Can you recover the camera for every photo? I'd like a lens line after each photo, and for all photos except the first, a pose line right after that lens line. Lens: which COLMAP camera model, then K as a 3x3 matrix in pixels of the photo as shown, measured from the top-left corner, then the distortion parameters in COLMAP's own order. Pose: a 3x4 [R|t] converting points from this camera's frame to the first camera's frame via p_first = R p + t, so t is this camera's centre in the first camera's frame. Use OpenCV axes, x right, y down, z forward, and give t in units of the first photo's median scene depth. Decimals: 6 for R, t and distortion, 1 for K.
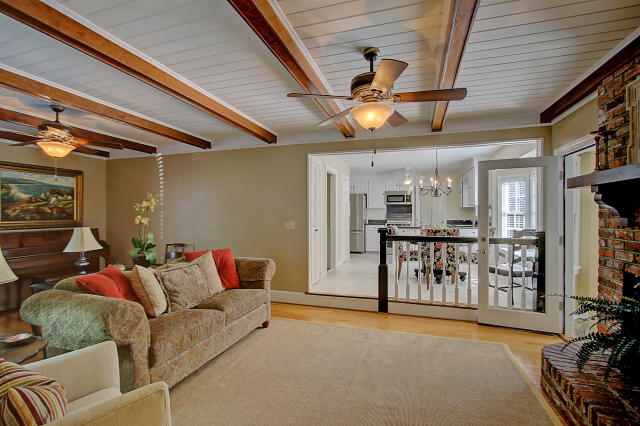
lens RADIAL K [[297.1, 0, 321.3], [0, 297.1, 210.6], [0, 0, 1]] dist [-0.029475, 0.002179]
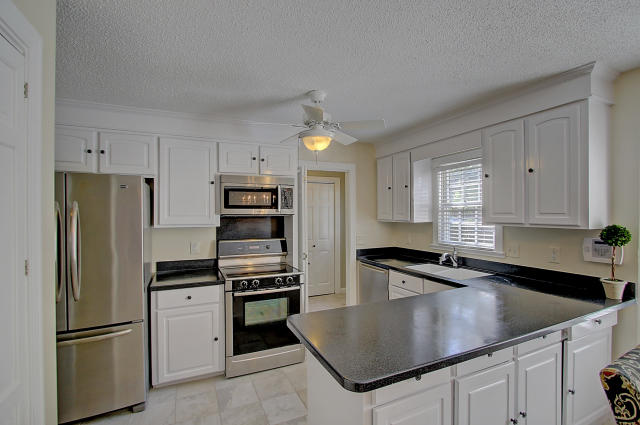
lens RADIAL K [[297.1, 0, 315.0], [0, 297.1, 213.4], [0, 0, 1]] dist [-0.029475, 0.002179]
pose [[0.751718, -0.004891, 0.659467, 0.178298], [-0.002926, 0.999938, 0.010752, -0.056513], [-0.659479, -0.010012, 0.751657, 1.480334]]
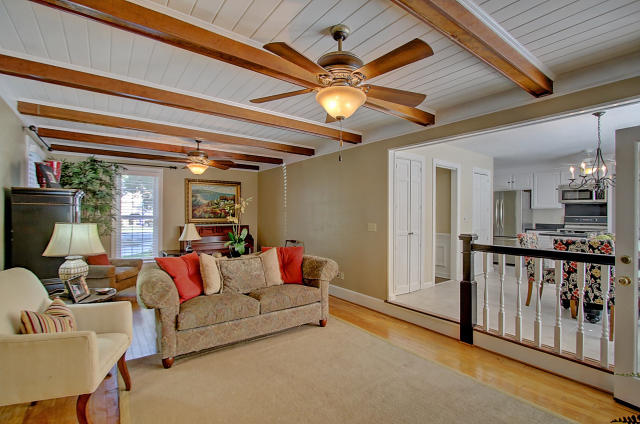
lens RADIAL K [[297.1, 0, 319.7], [0, 297.1, 210.2], [0, 0, 1]] dist [-0.029475, 0.002179]
pose [[0.809209, -0.002085, -0.587518, 0.339743], [-0.000278, 0.999992, -0.003932, -0.001396], [0.587521, 0.003345, 0.809202, 0.141090]]
